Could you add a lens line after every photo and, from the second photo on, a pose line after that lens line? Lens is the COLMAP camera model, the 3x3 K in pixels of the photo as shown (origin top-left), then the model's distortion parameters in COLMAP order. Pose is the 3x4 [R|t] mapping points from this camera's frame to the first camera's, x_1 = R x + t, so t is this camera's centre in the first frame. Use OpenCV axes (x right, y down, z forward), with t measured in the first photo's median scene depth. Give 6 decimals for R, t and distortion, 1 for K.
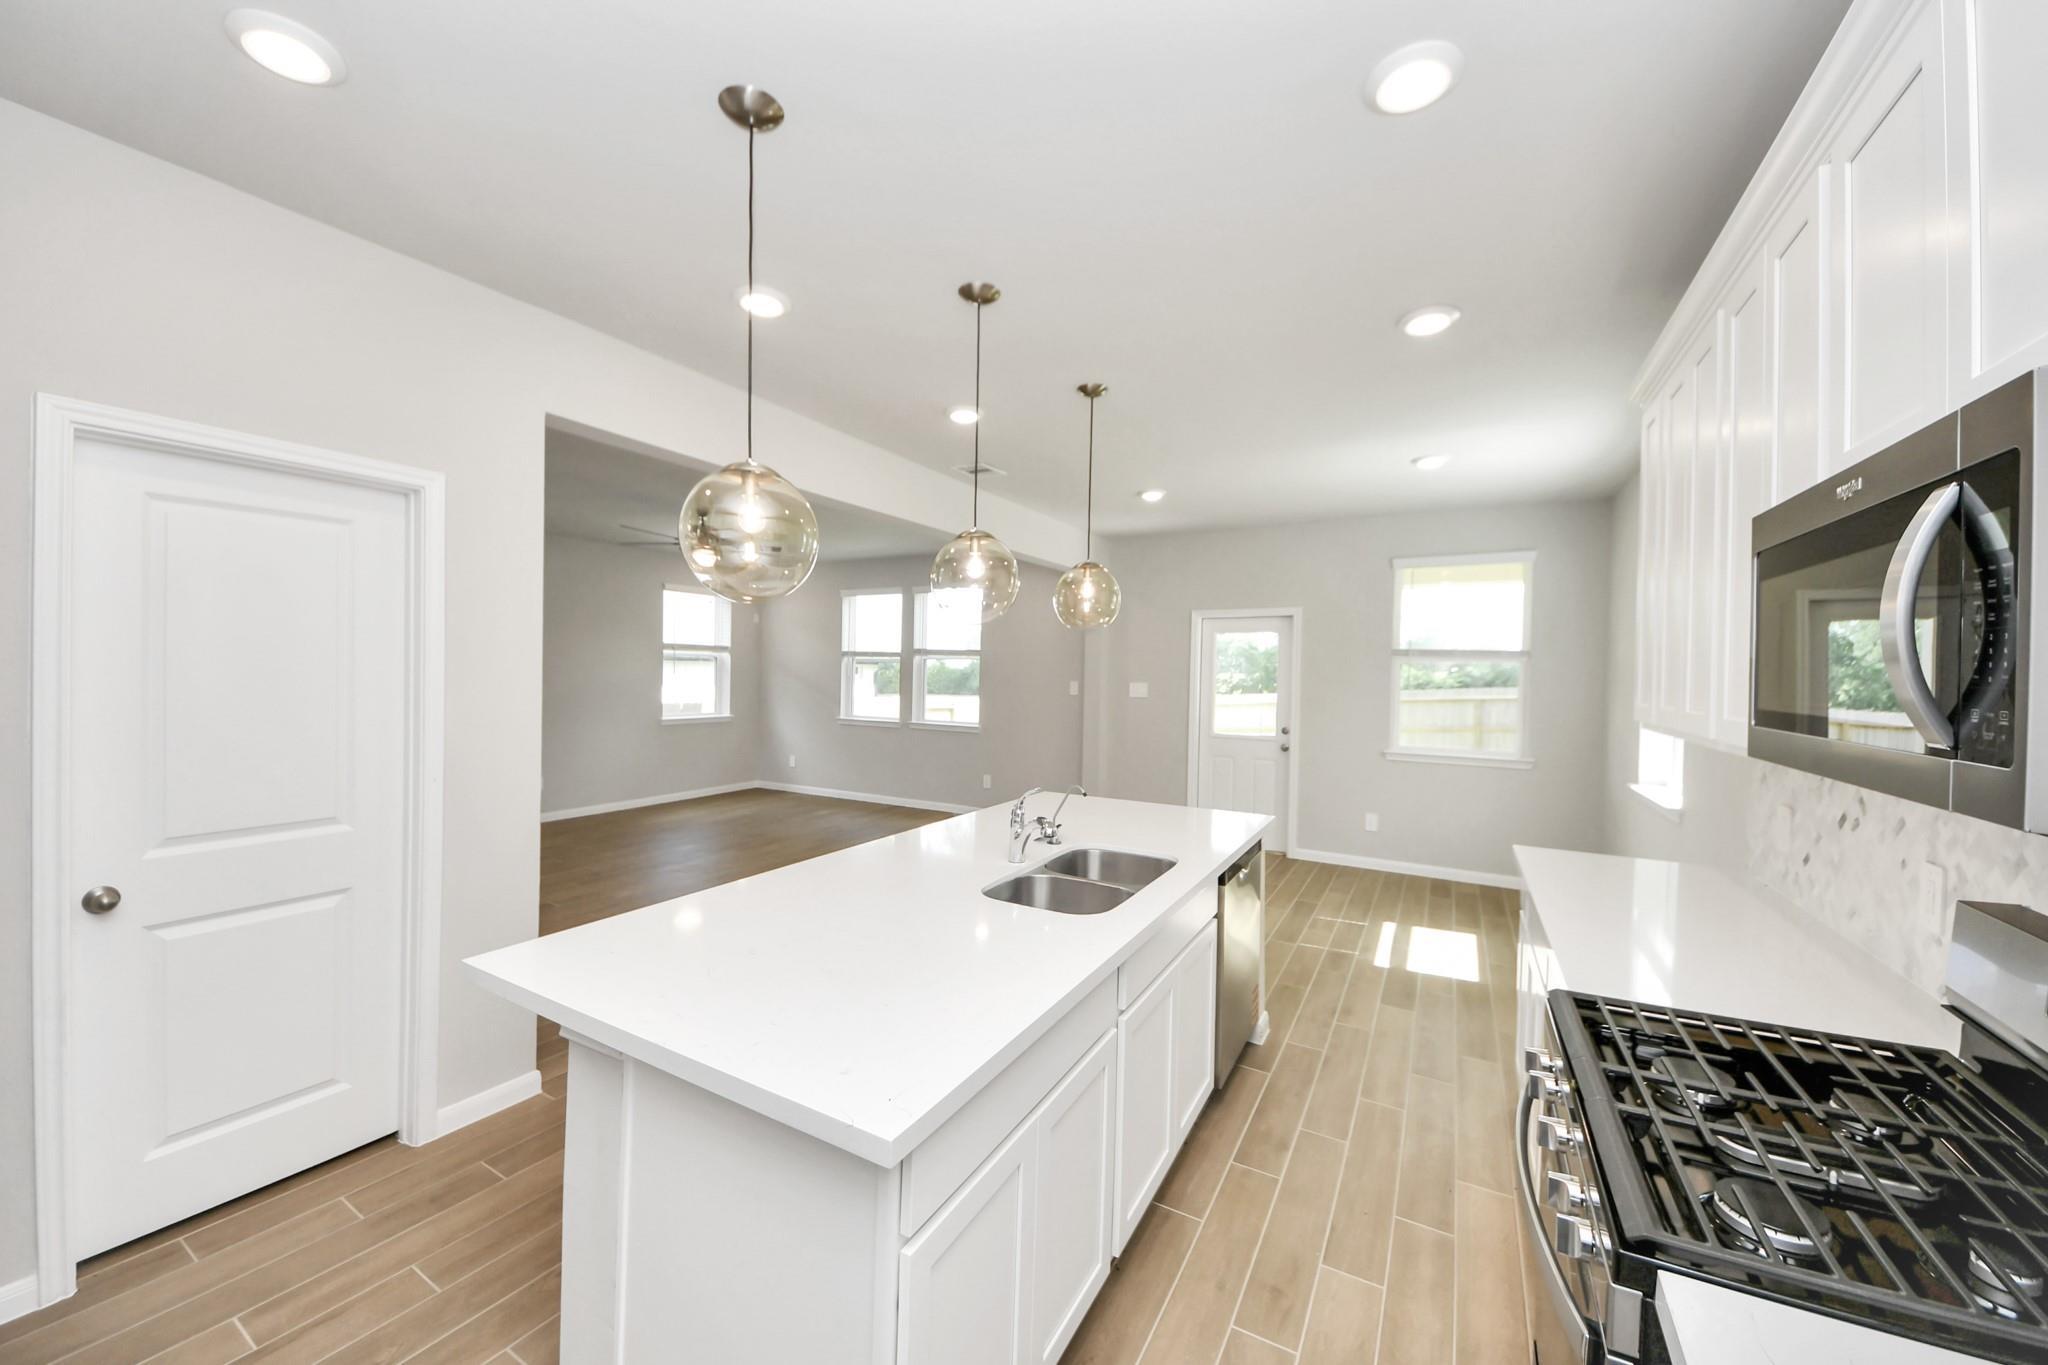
lens RADIAL K [[731.1, 0, 1032.6], [0, 731.1, 673.8], [0, 0, 1]] dist [0.000966, -0.003186]
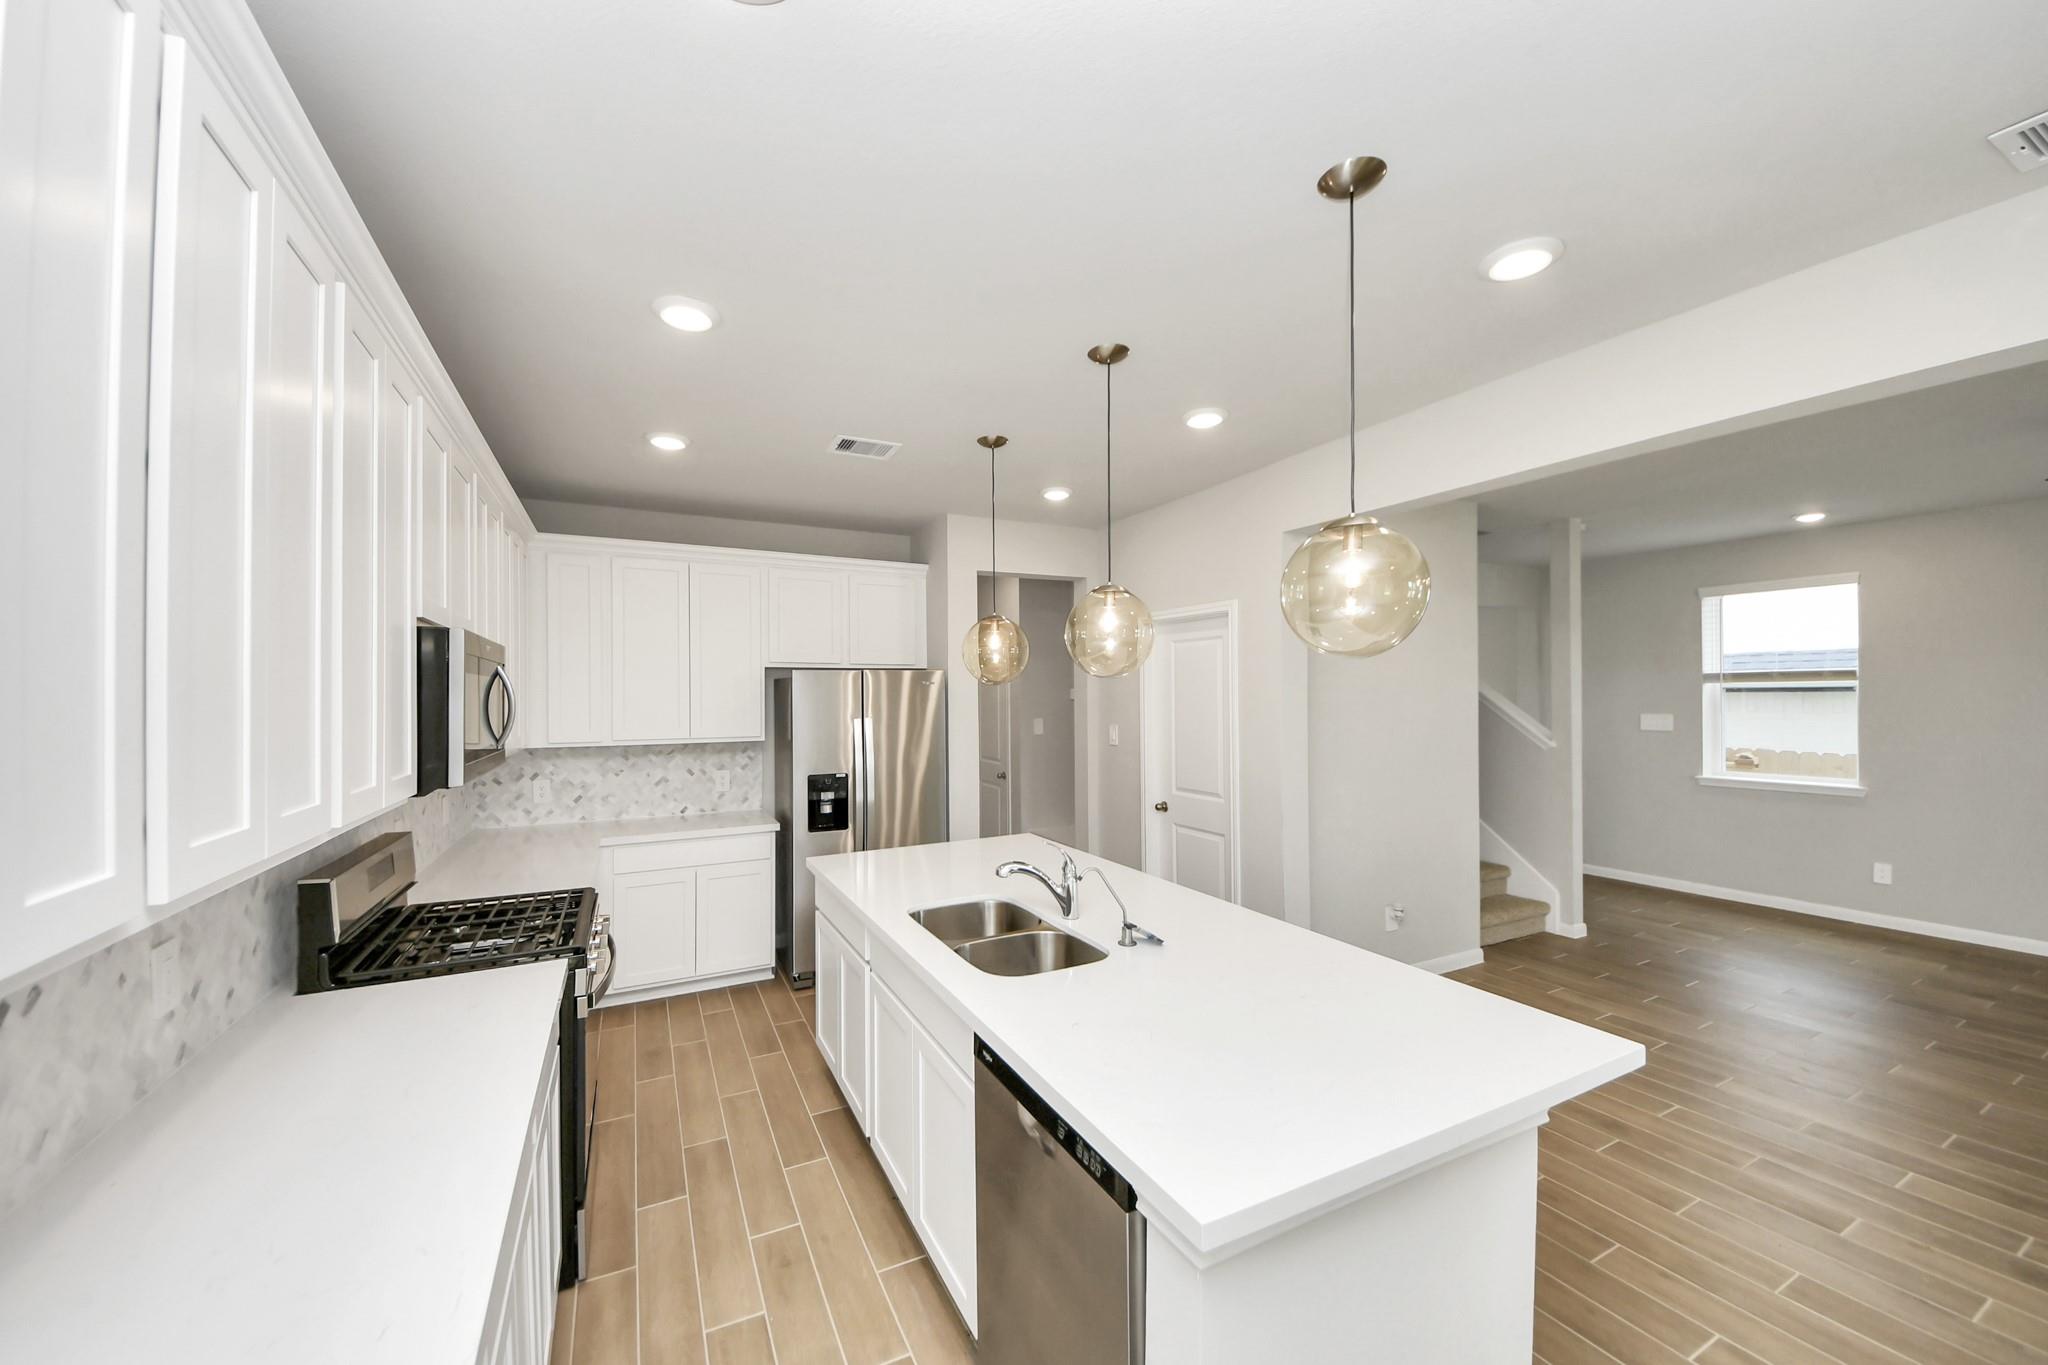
lens RADIAL K [[755.4, 0, 1049.5], [0, 755.4, 695.5], [0, 0, 1]] dist [0.003122, -0.000664]
pose [[-0.554087, -0.018661, -0.832249, 0.299212], [-0.006031, 0.999812, -0.018402, -0.007883], [0.832437, -0.005177, -0.554096, 0.542467]]
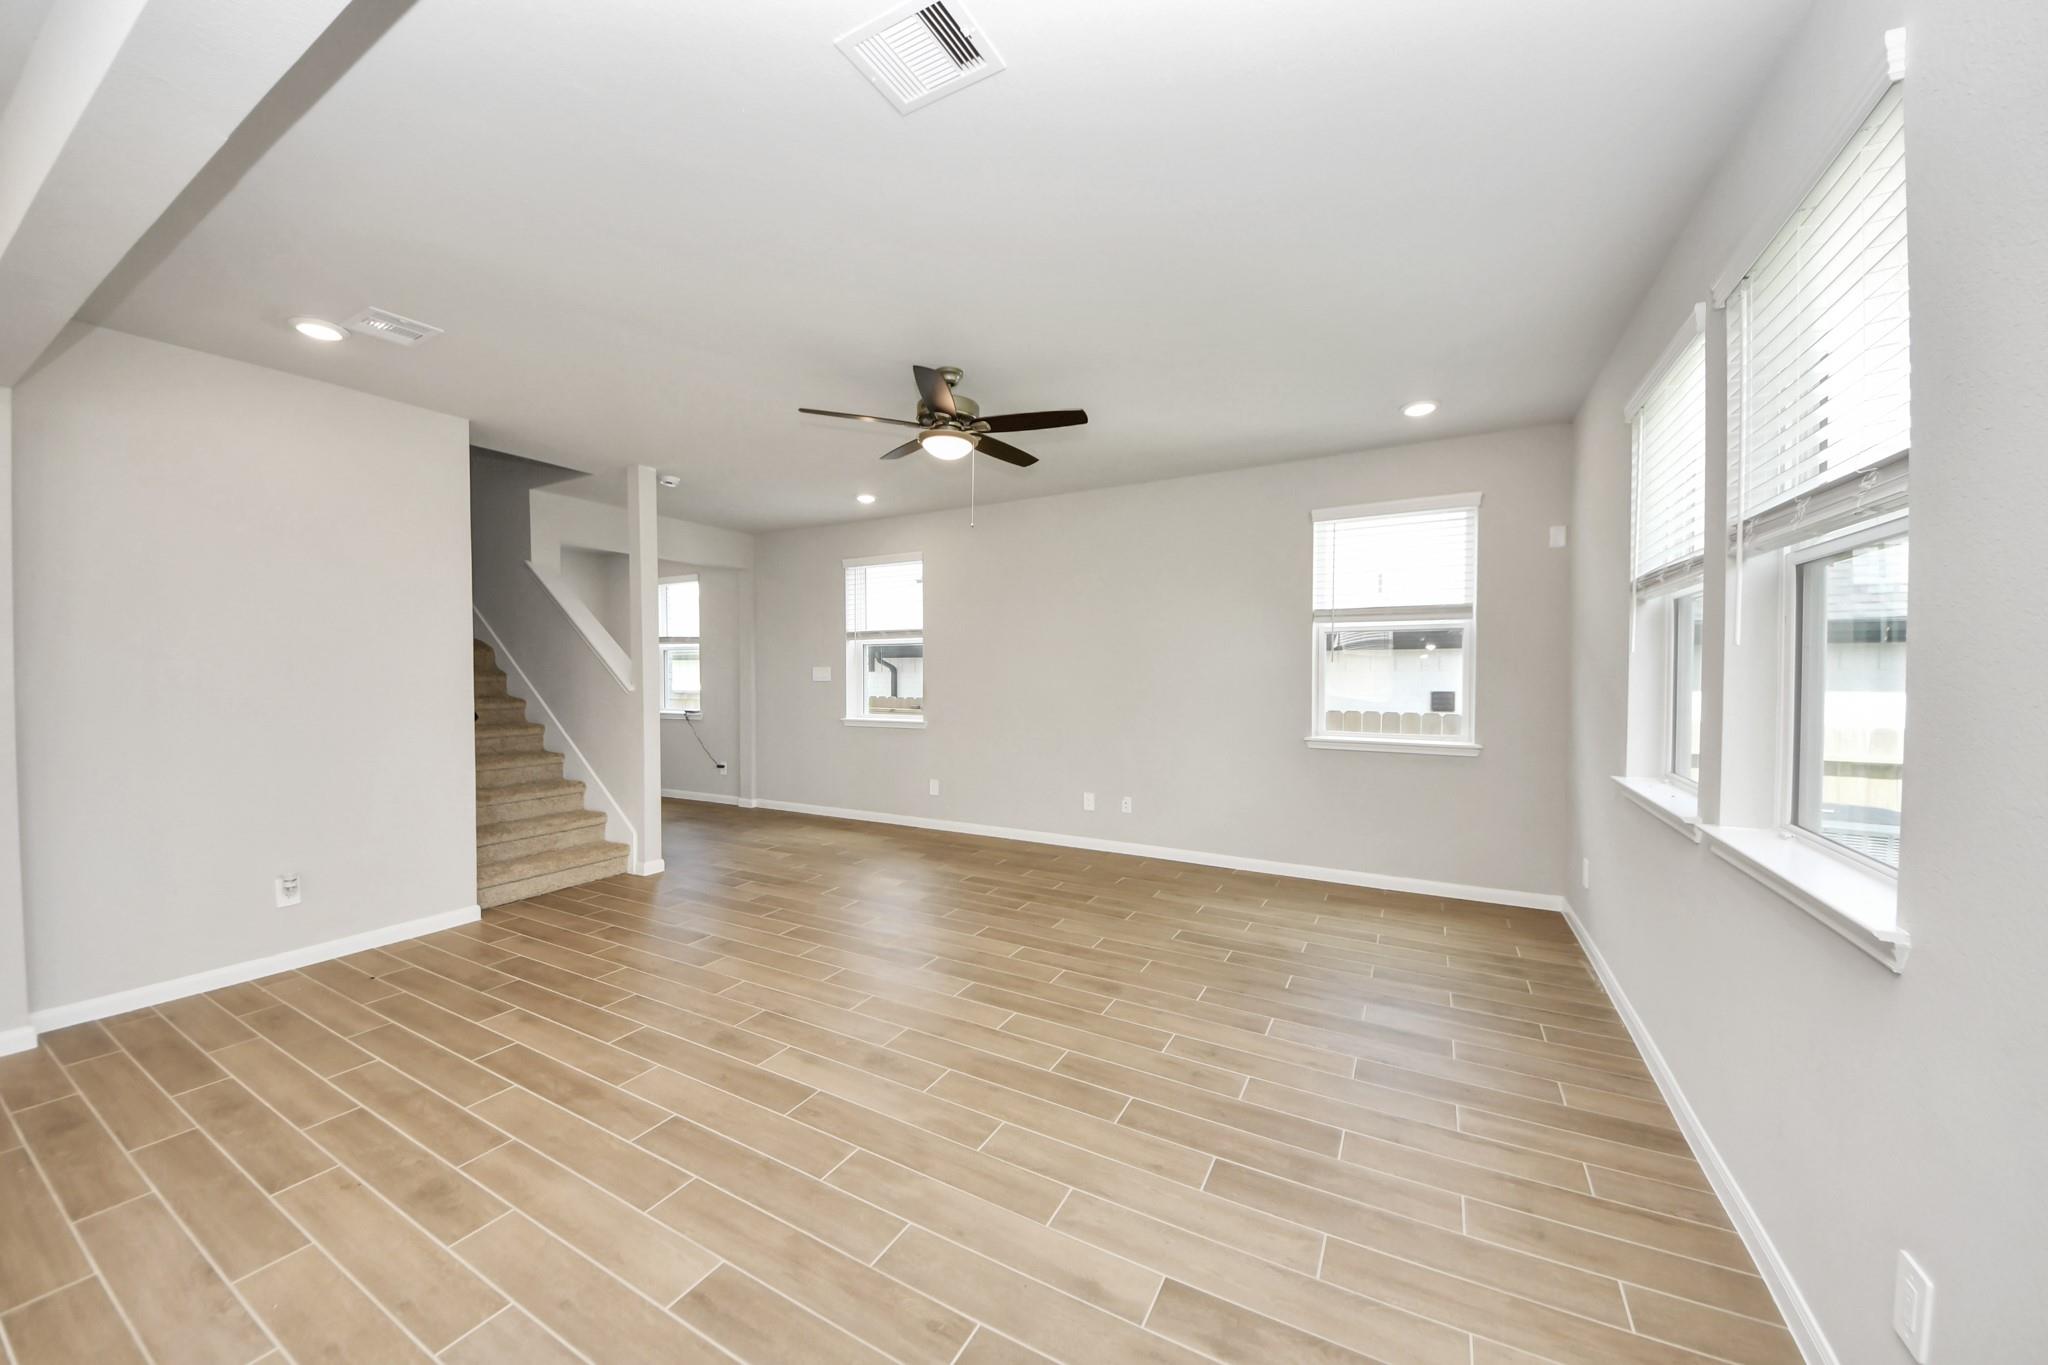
lens RADIAL K [[731.1, 0, 1022.0], [0, 731.1, 674.8], [0, 0, 1]] dist [0.000966, -0.003186]
pose [[-0.004150, -0.004088, -0.999983, 0.106632], [0.000769, 0.999991, -0.004091, 0.016116], [0.999991, -0.000786, -0.004146, 0.969905]]
